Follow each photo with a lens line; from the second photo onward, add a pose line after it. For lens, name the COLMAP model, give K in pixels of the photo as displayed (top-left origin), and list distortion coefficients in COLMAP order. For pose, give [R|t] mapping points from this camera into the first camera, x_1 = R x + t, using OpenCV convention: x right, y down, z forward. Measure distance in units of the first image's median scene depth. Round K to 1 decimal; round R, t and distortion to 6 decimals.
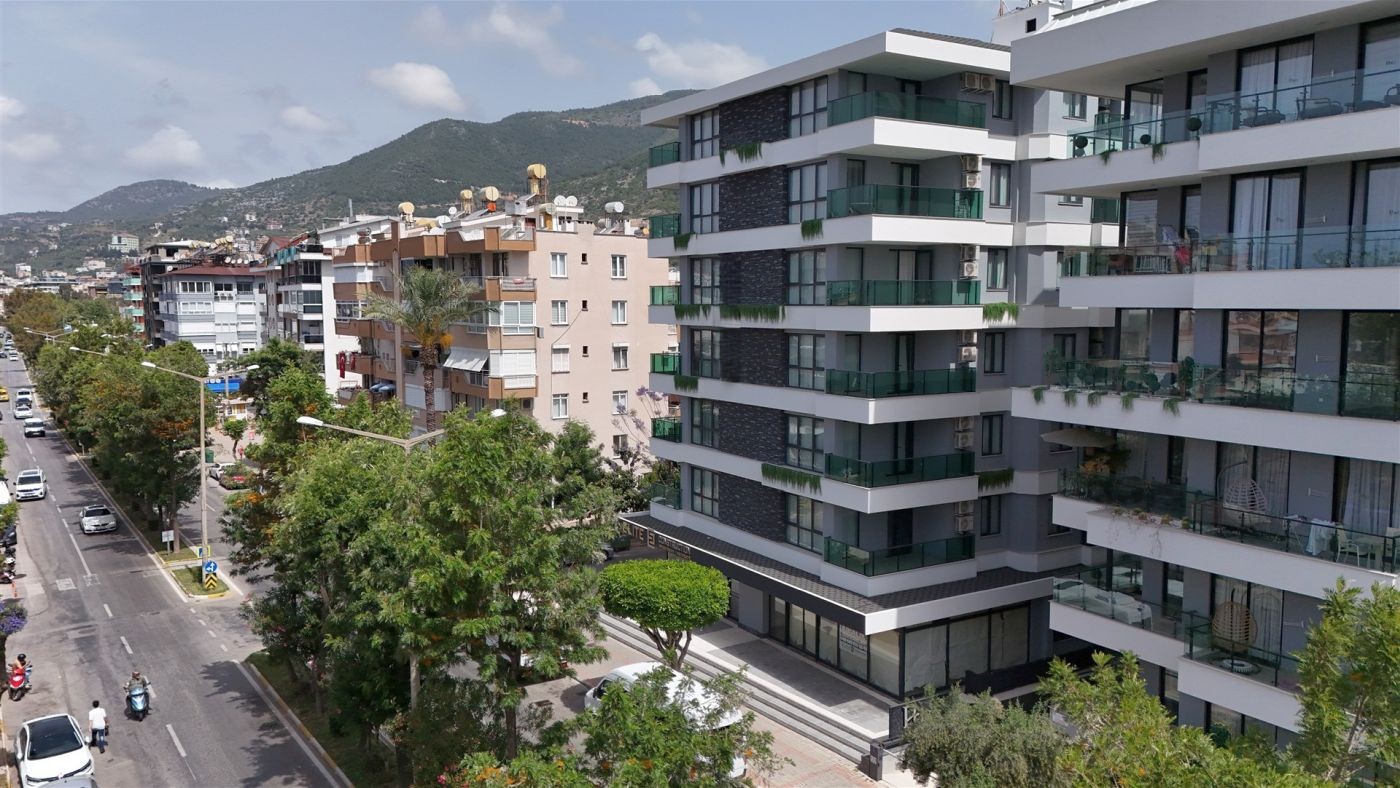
lens RADIAL K [[1029.3, 0, 700.0], [0, 1029.3, 394.0], [0, 0, 1]] dist [0.090069, -0.091201]
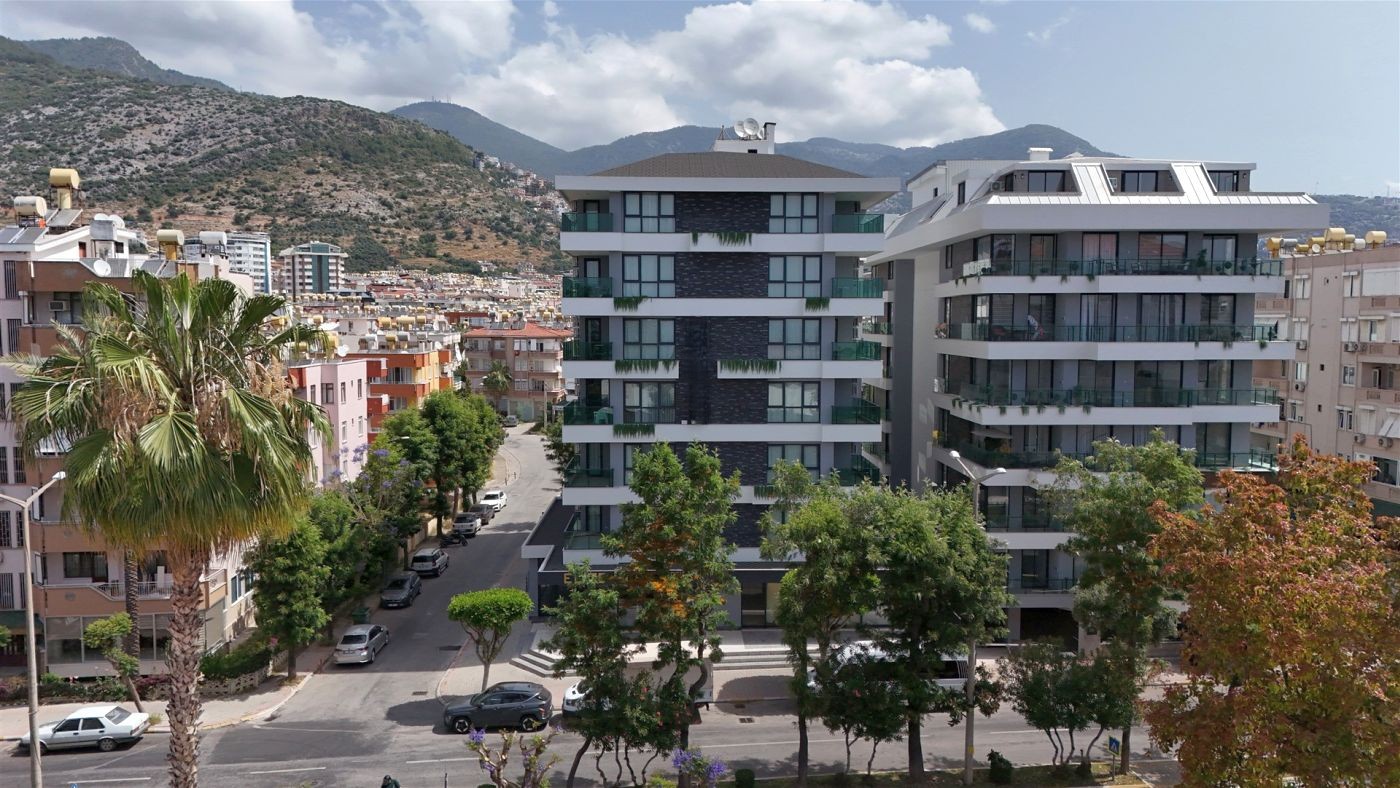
lens RADIAL K [[1027.1, 0, 700.0], [0, 1027.1, 394.0], [0, 0, 1]] dist [0.127056, -0.152250]
pose [[0.496484, -0.058637, 0.866063, -1.050500], [0.077707, 0.996712, 0.022936, -0.078296], [-0.864561, 0.055912, 0.499408, 0.428509]]
